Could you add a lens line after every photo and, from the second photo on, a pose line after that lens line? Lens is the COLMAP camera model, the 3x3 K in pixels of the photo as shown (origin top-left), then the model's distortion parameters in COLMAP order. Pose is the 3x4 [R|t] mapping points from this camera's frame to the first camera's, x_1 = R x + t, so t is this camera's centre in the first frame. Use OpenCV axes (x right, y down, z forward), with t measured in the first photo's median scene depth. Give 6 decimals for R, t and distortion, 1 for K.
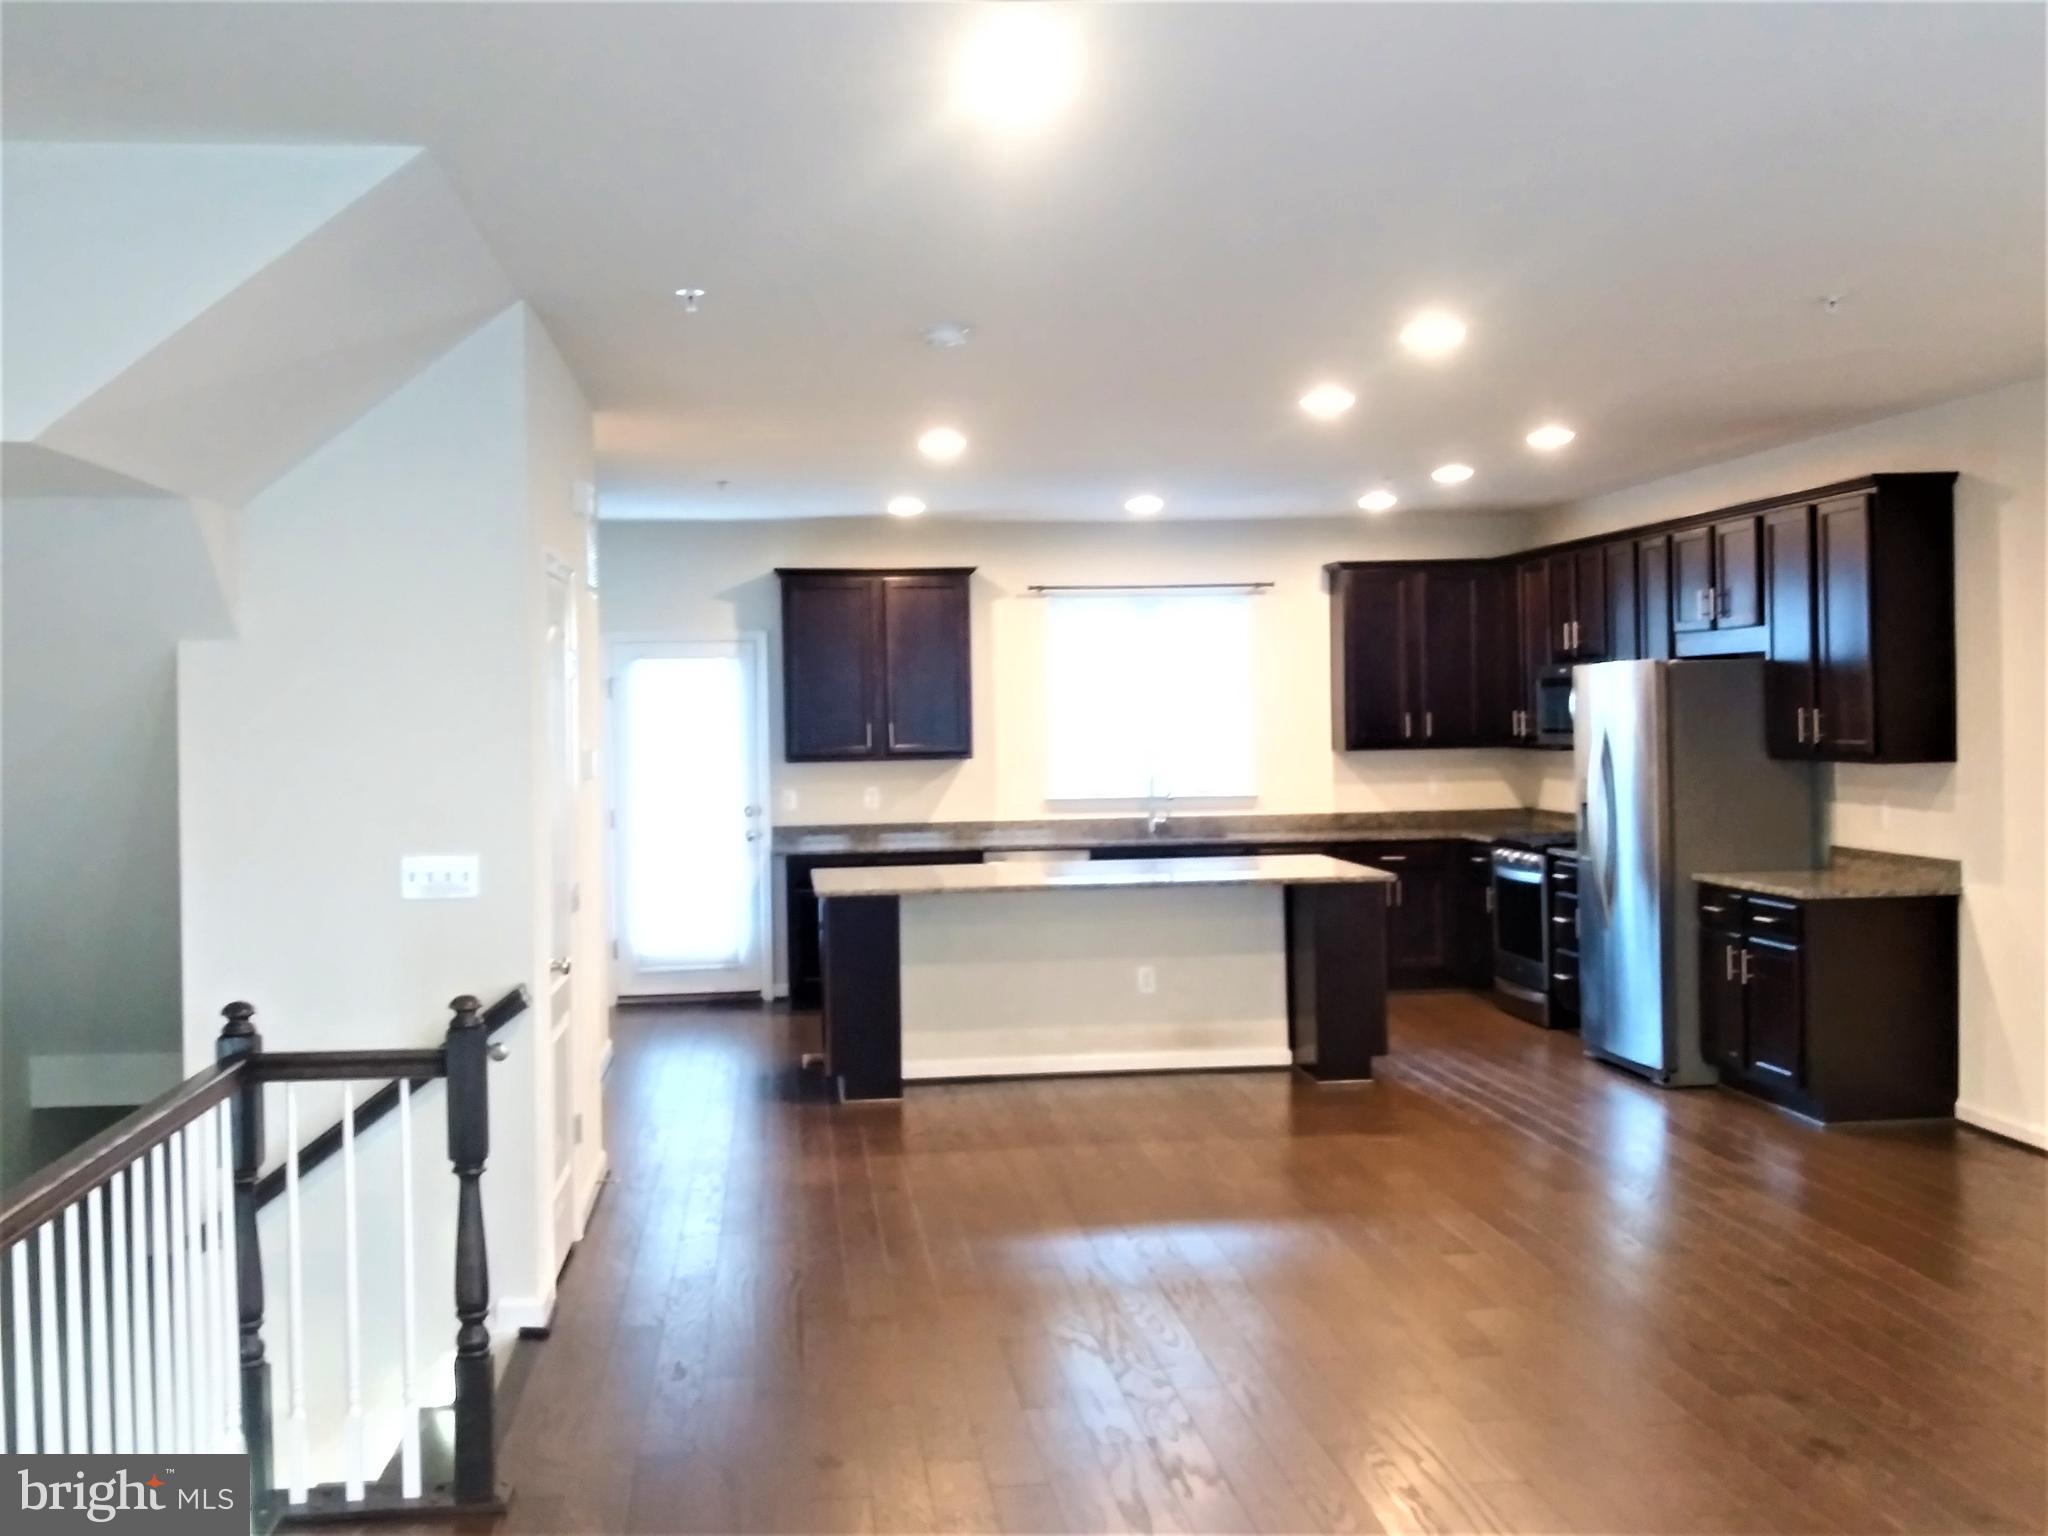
lens RADIAL K [[2144.8, 0, 1014.4], [0, 2144.8, 739.3], [0, 0, 1]] dist [0.208204, -0.695007]
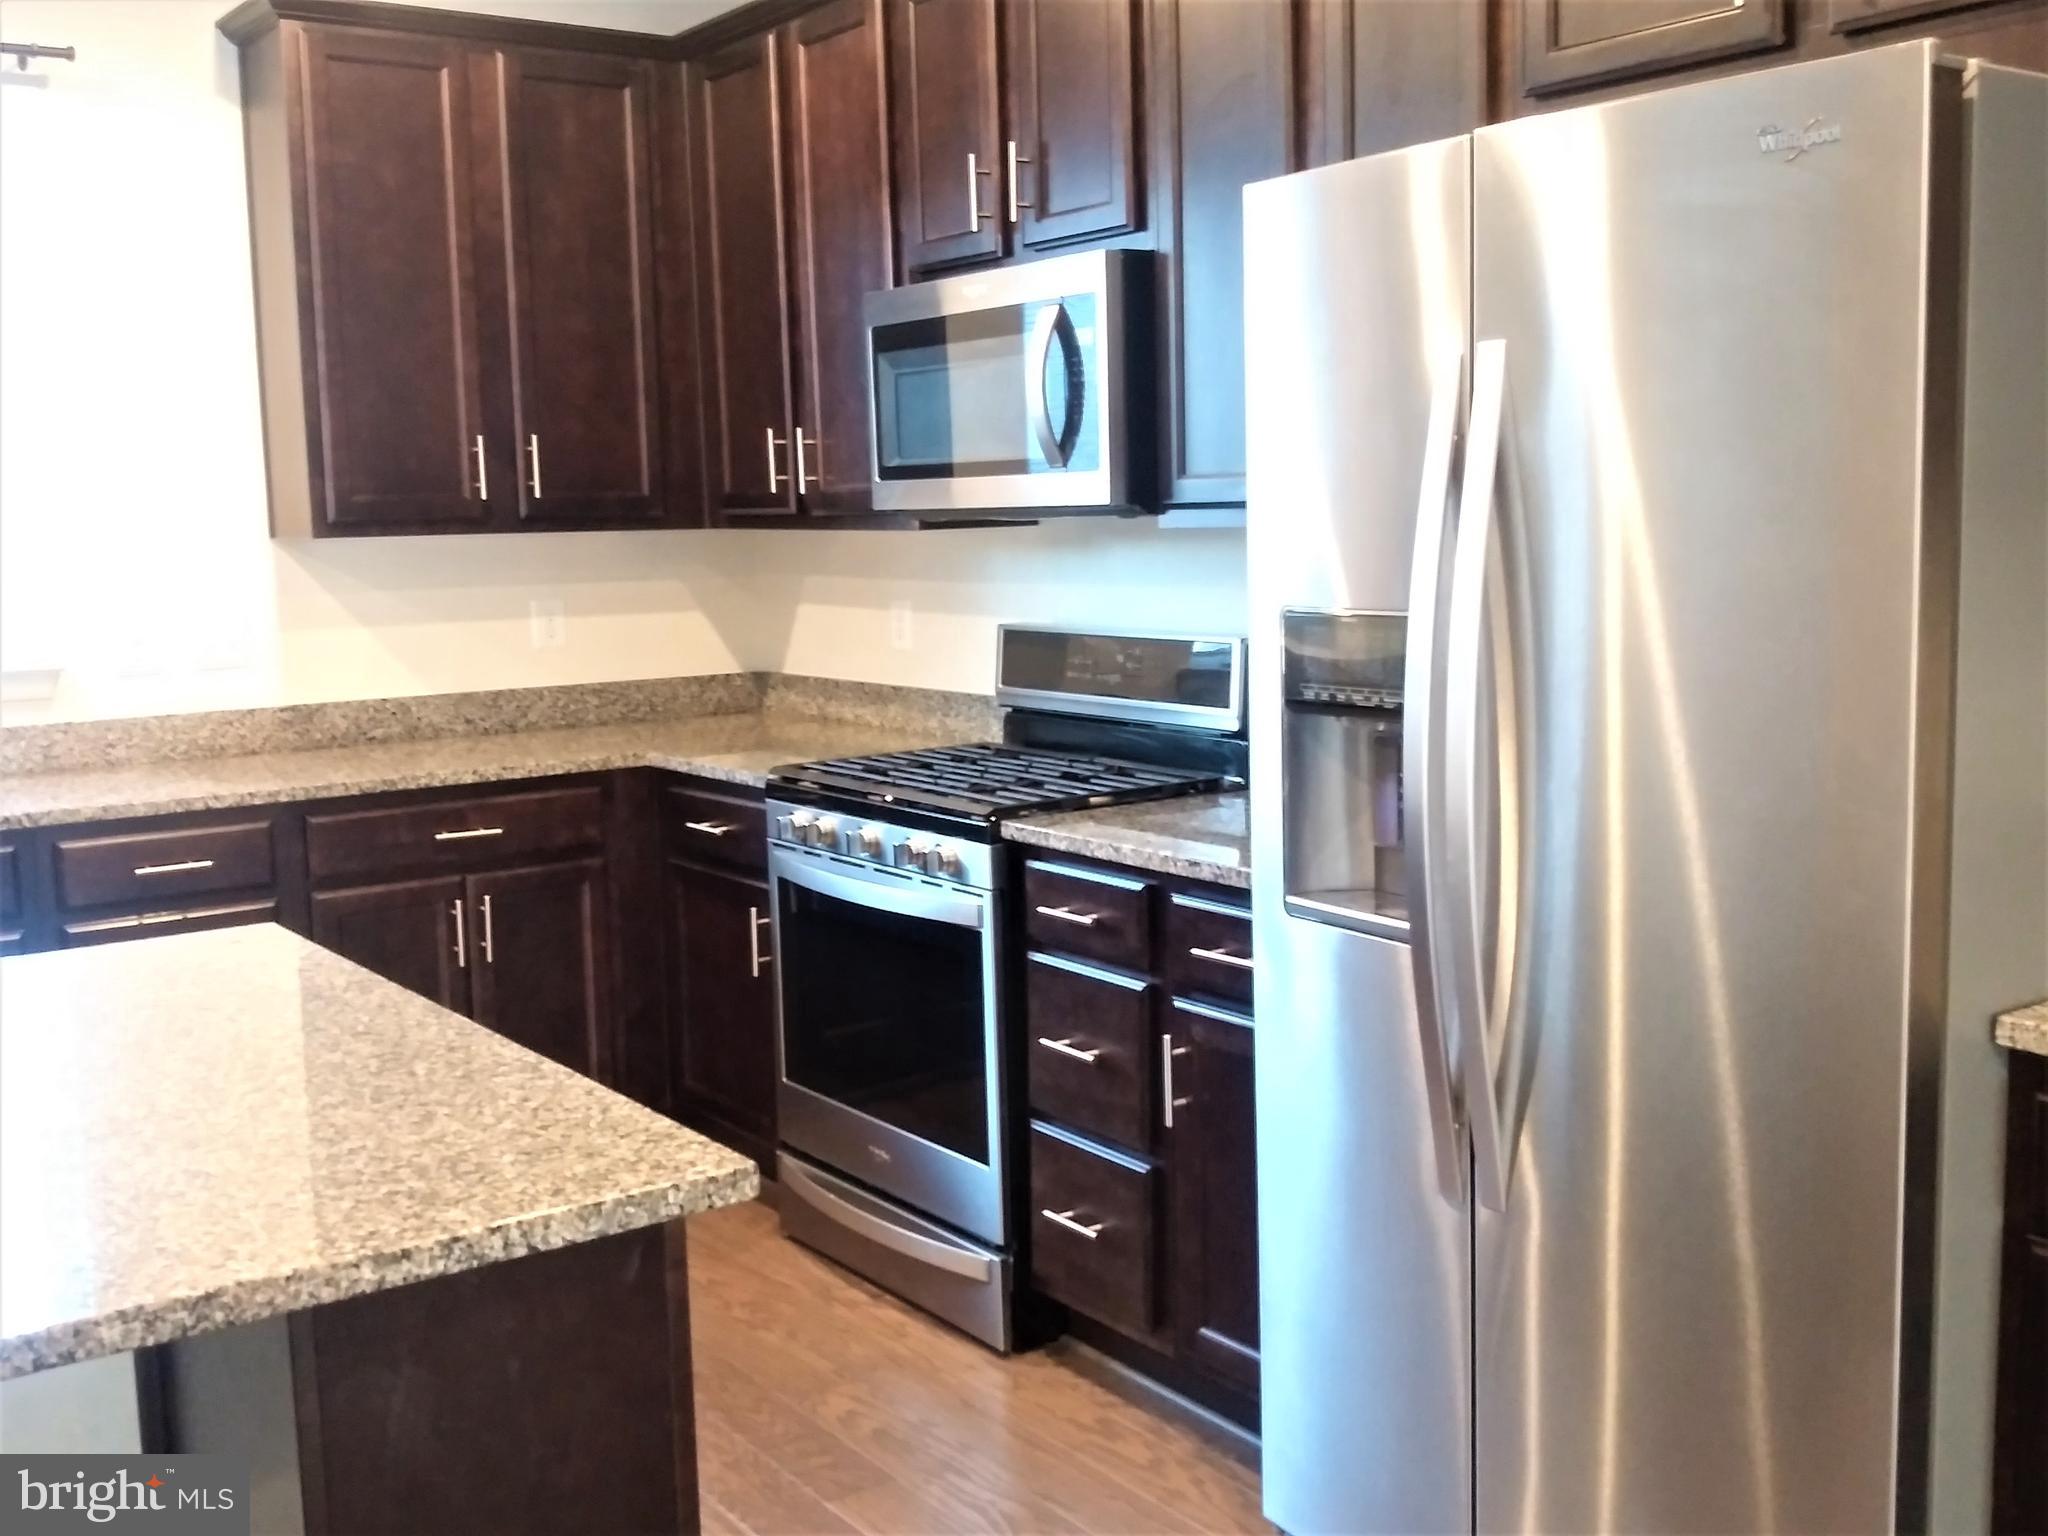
lens RADIAL K [[2076.9, 0, 1023.2], [0, 2076.9, 780.5], [0, 0, 1]] dist [0.161175, -0.417262]
pose [[0.873240, -0.065458, 0.482874, 0.090651], [0.012220, 0.993567, 0.112587, 0.007924], [-0.487137, -0.092415, 0.868422, 0.676039]]
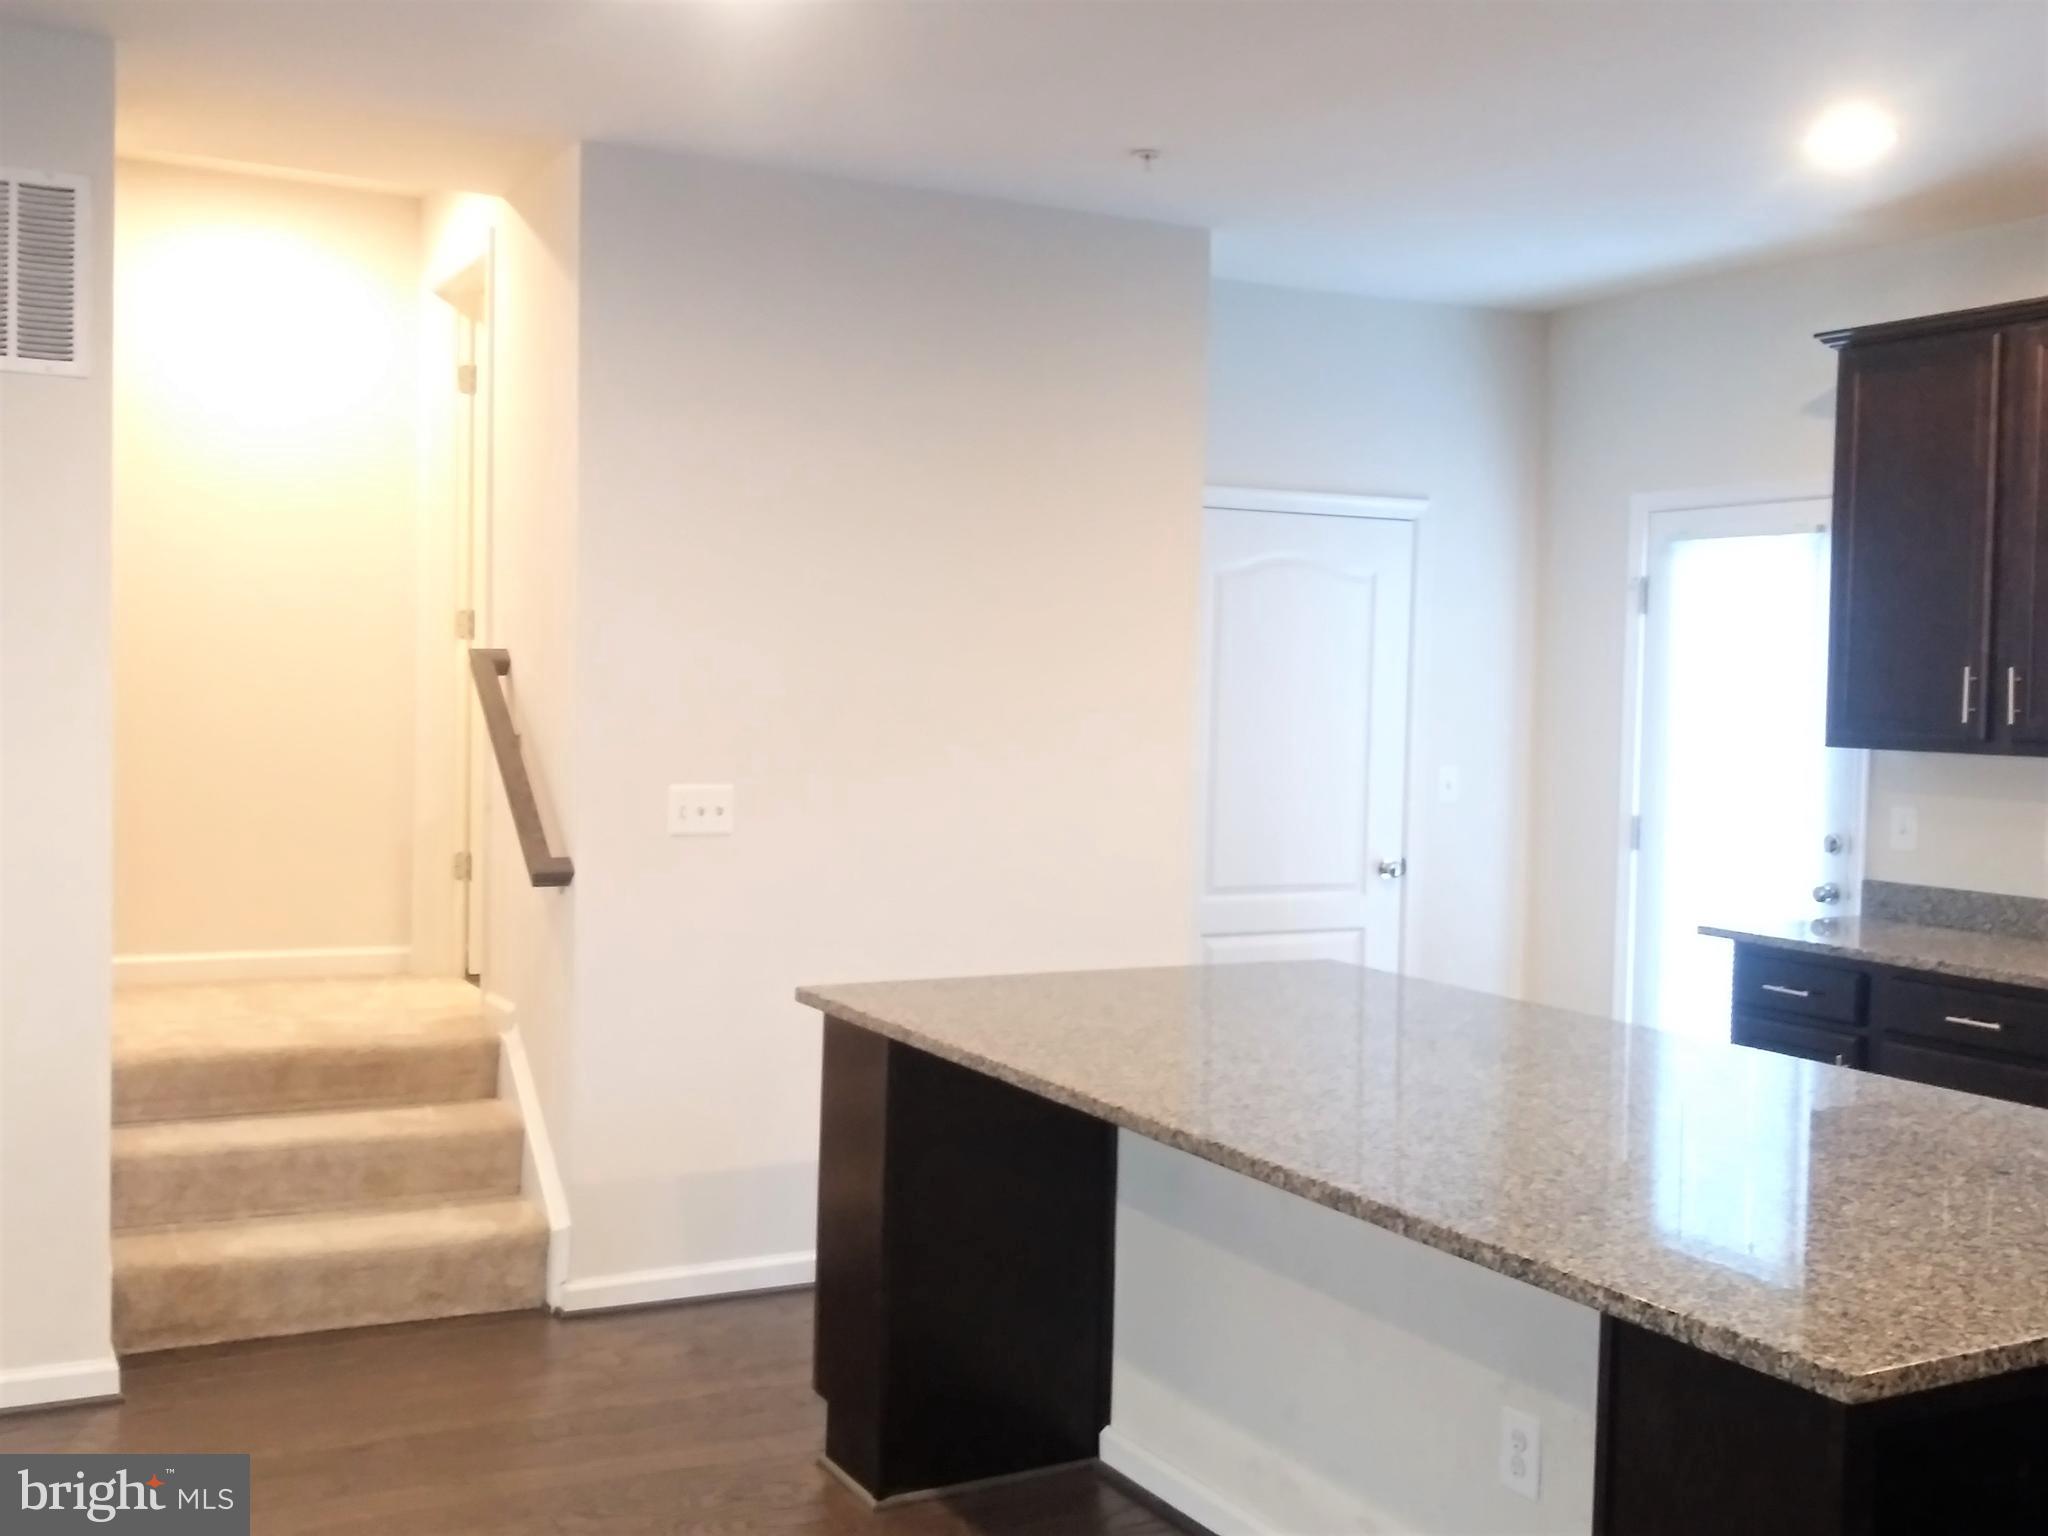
lens RADIAL K [[2102.8, 0, 1005.1], [0, 2102.8, 720.9], [0, 0, 1]] dist [0.162460, -0.473183]
pose [[0.363576, 0.047234, -0.930366, 0.274045], [-0.039718, 0.998592, 0.035177, -0.004316], [0.930718, 0.024163, 0.364940, 0.684401]]
